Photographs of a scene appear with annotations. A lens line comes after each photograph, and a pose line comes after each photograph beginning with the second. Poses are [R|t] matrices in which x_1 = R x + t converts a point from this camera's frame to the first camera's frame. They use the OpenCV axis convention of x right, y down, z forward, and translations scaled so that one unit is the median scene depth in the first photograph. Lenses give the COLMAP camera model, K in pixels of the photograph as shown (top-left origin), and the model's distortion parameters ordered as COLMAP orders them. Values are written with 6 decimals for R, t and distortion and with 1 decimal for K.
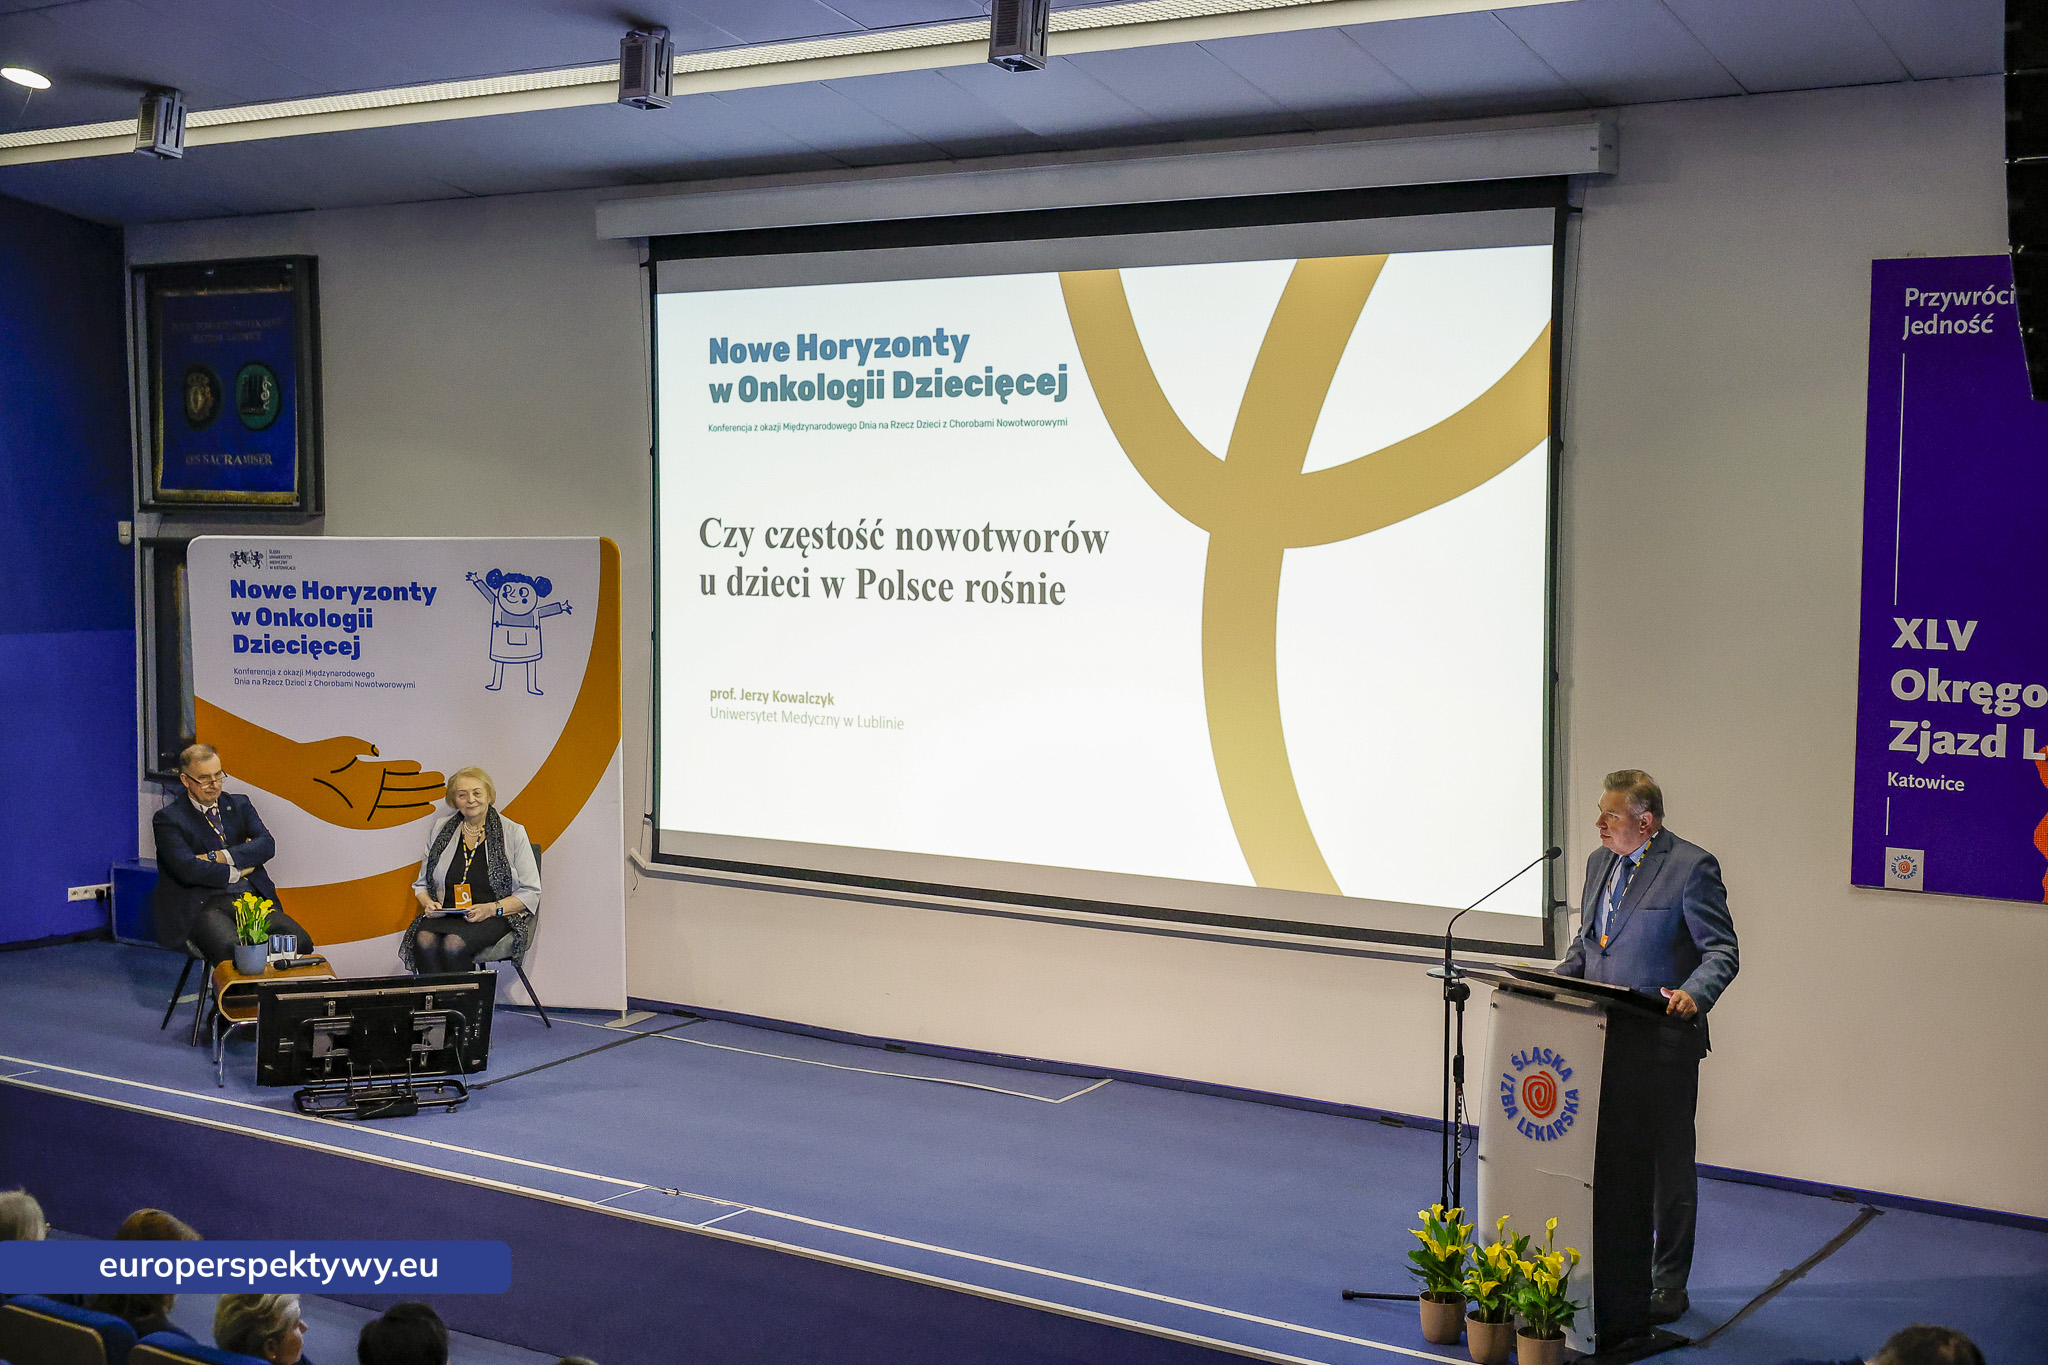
lens RADIAL K [[2574.3, 0, 1020.6], [0, 2574.3, 717.9], [0, 0, 1]] dist [-0.001502, -0.001819]
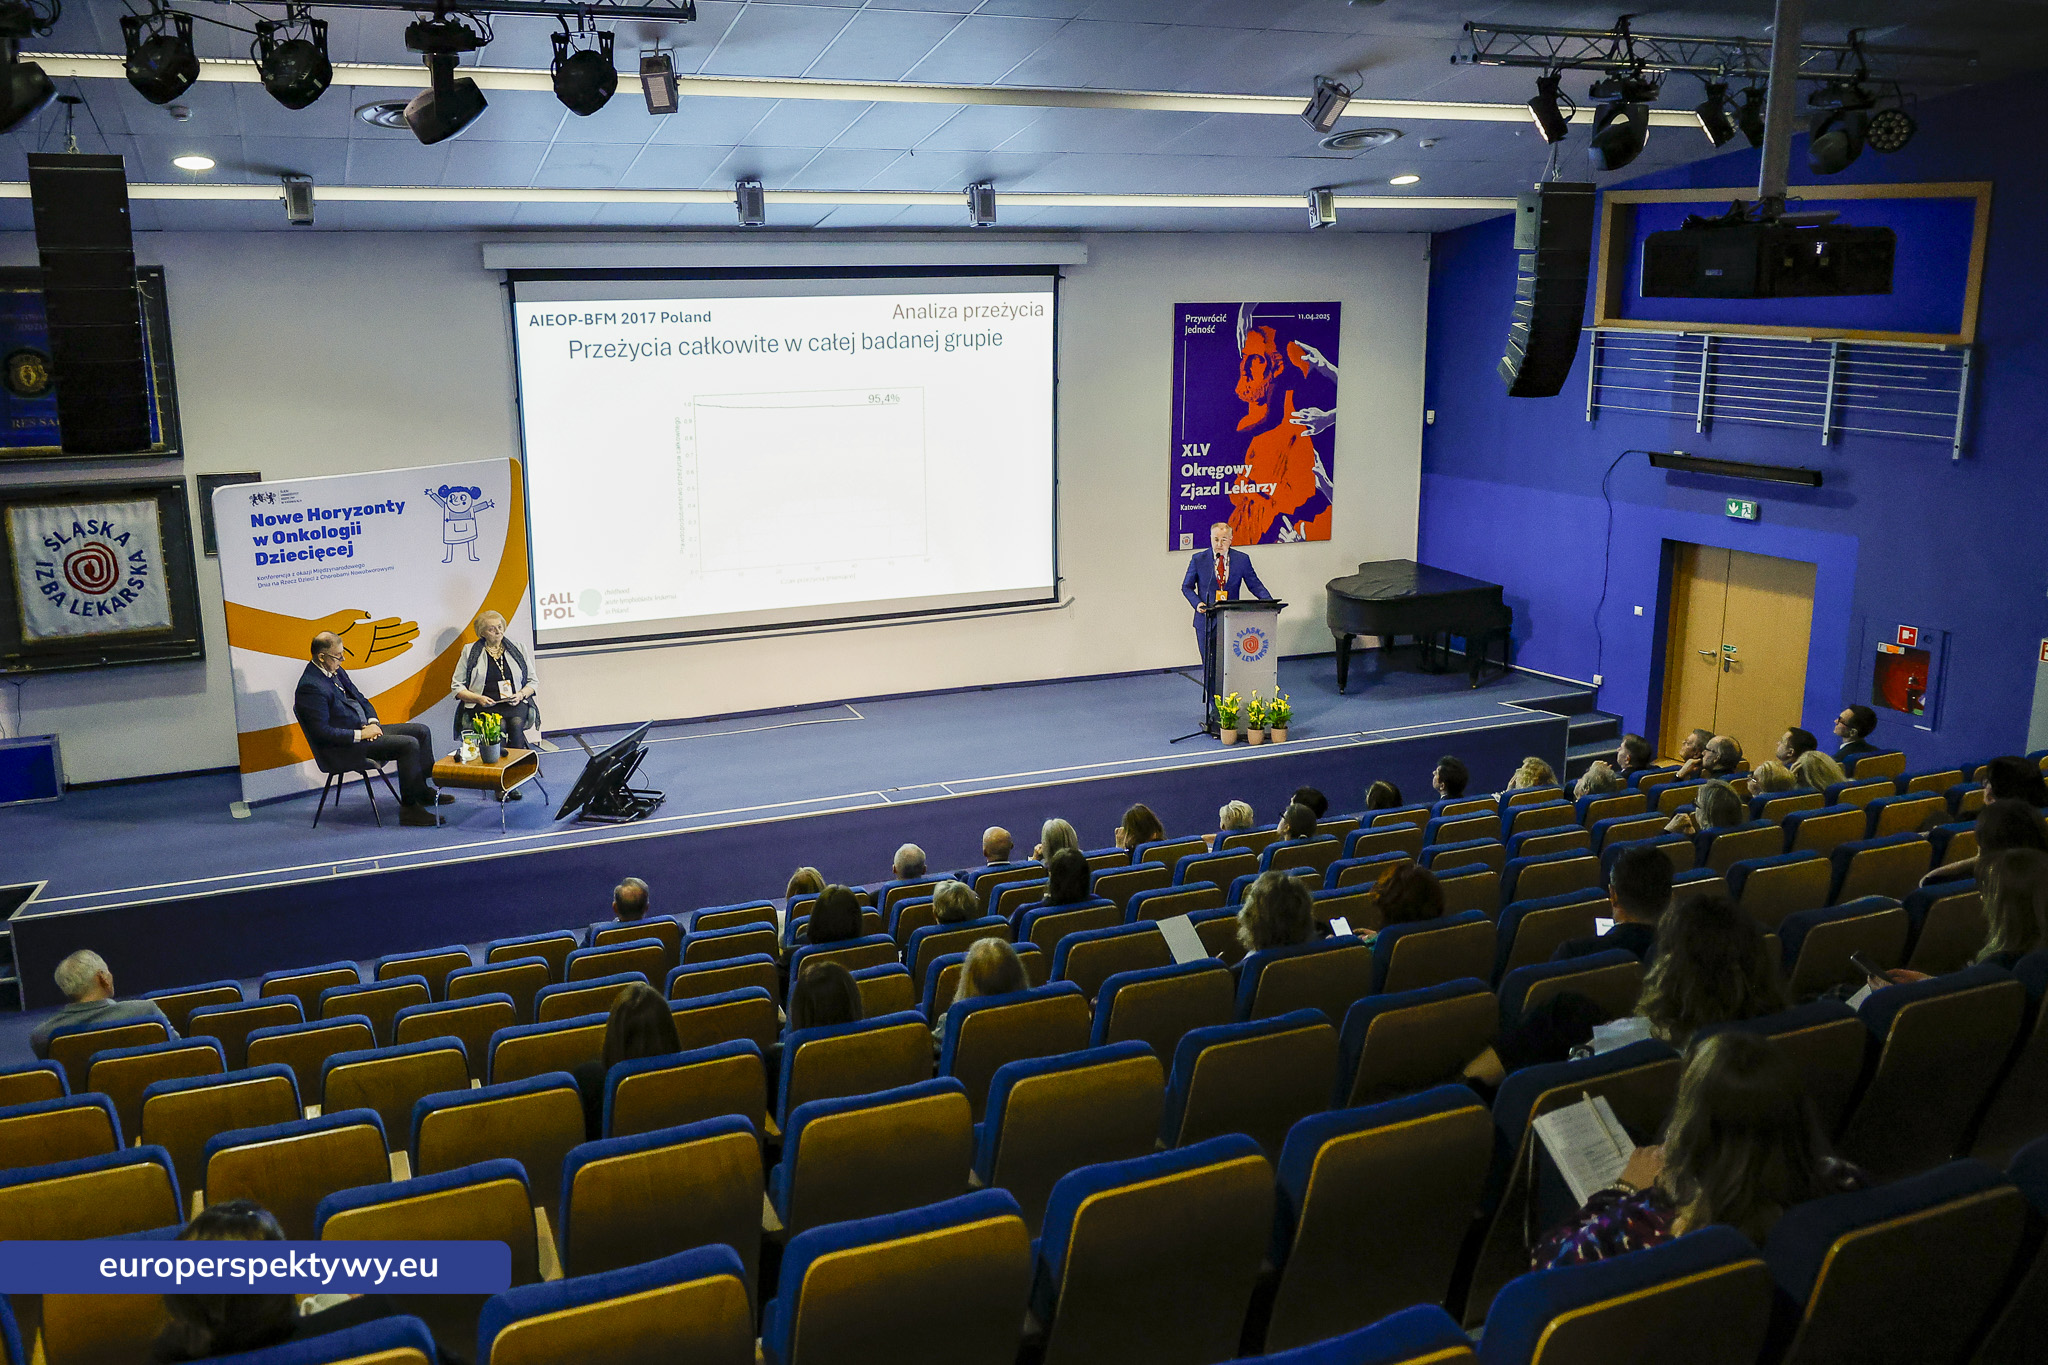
lens RADIAL K [[1735.7, 0, 1024.0], [0, 1735.7, 682.5], [0, 0, 1]] dist [-0.001185, -0.000015]
pose [[0.546698, -0.214231, 0.809461, -0.887446], [0.076845, 0.975473, 0.206268, -0.130994], [-0.833796, -0.050563, 0.549752, 0.126413]]
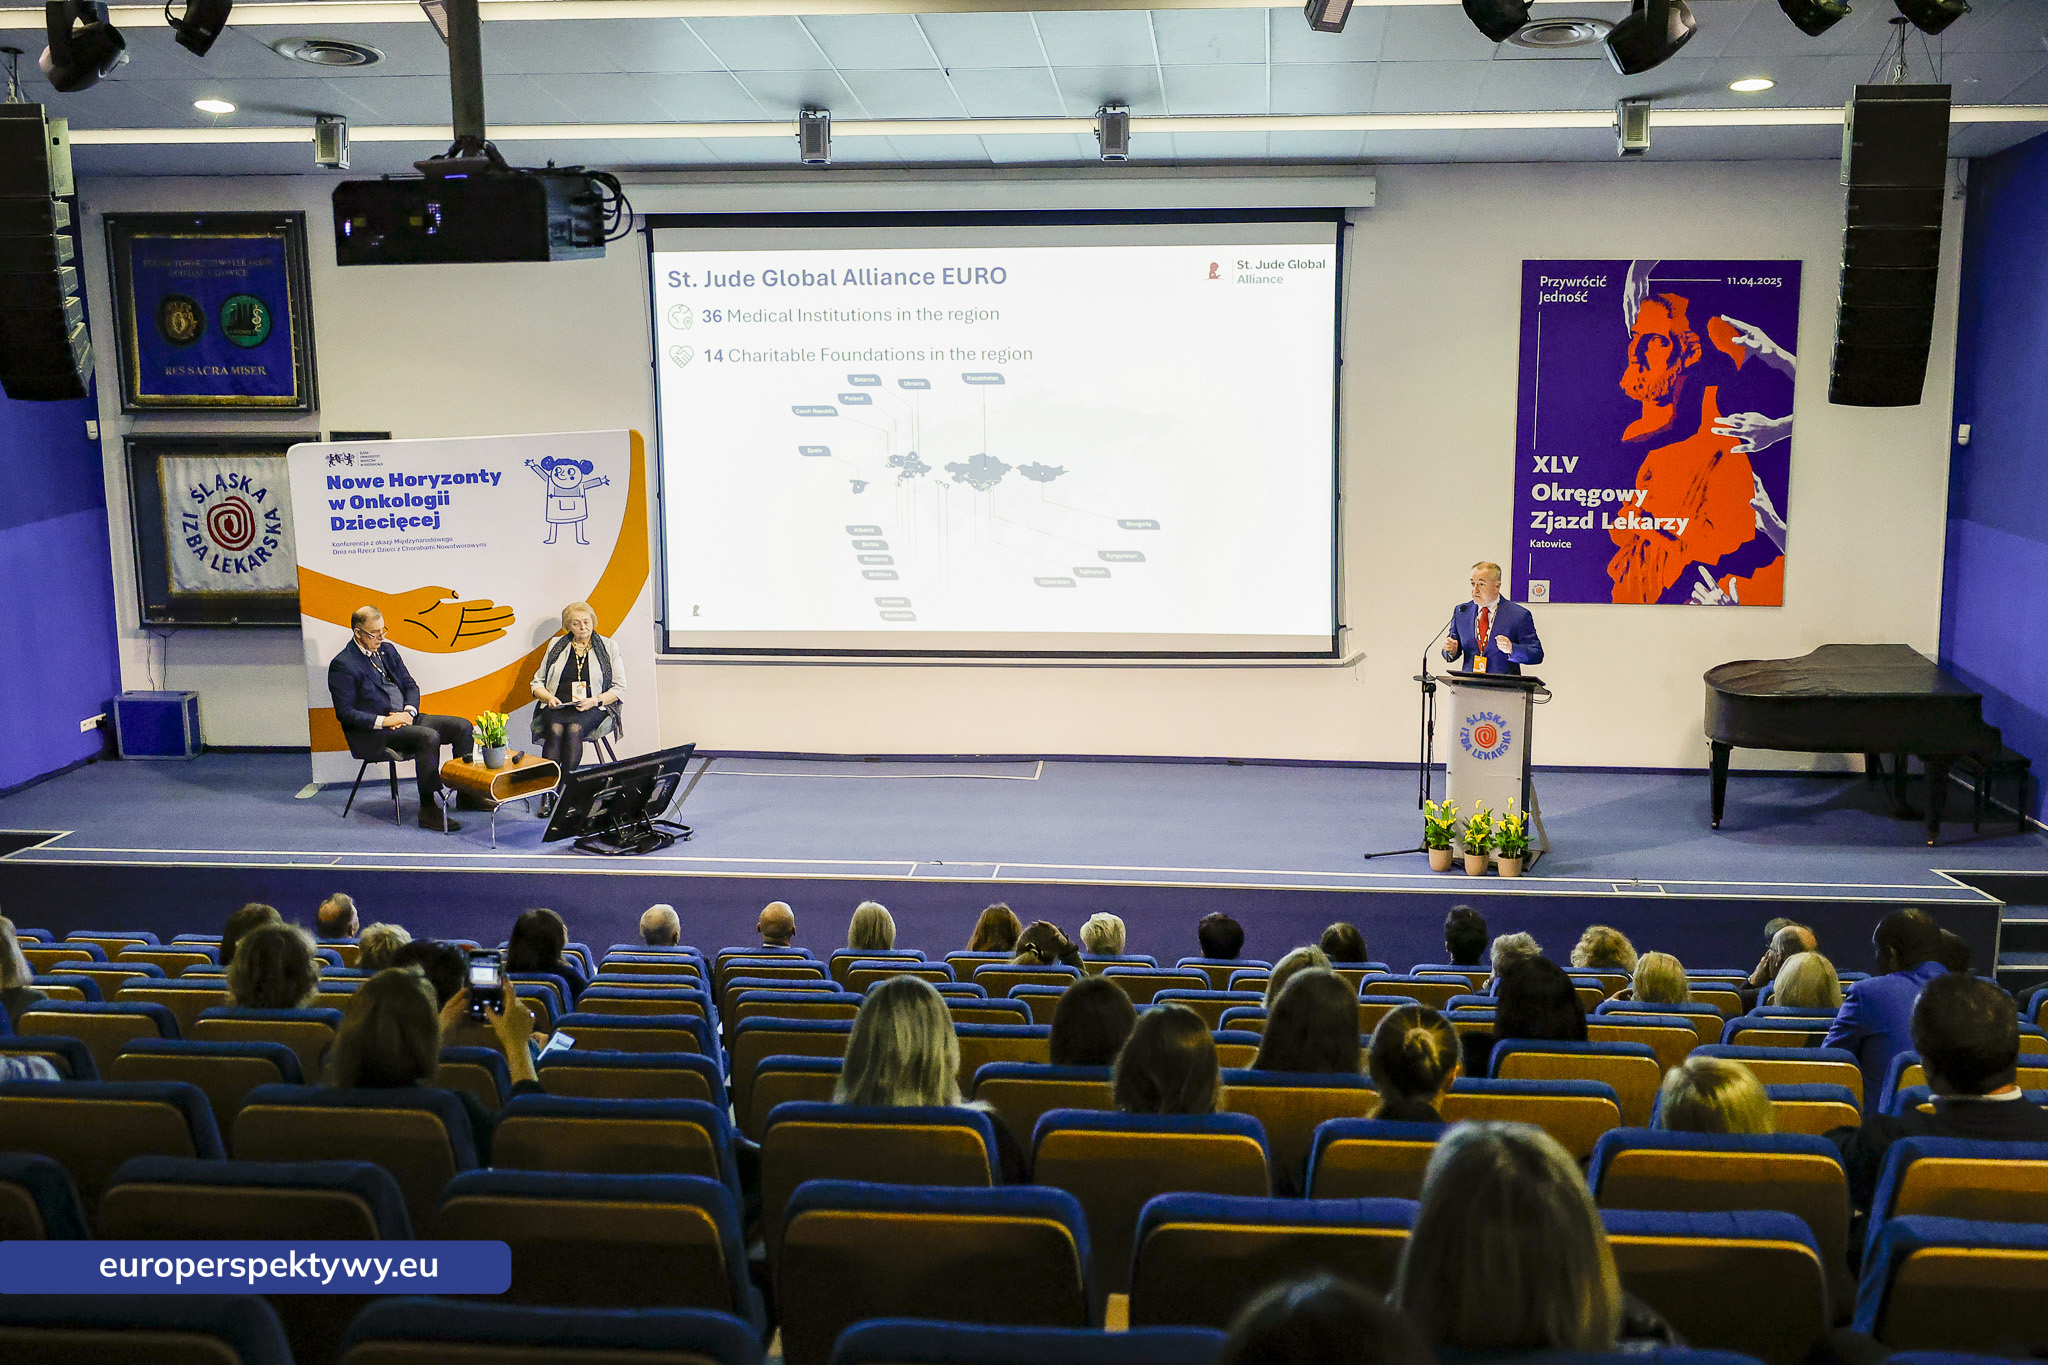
lens RADIAL K [[2330.7, 0, 1024.0], [0, 2330.7, 682.5], [0, 0, 1]] dist [-0.000529, -0.002070]
pose [[0.882681, -0.115528, 0.455551, -0.562864], [0.056795, 0.988433, 0.140620, -0.099323], [-0.466527, -0.098250, 0.879033, -0.228788]]
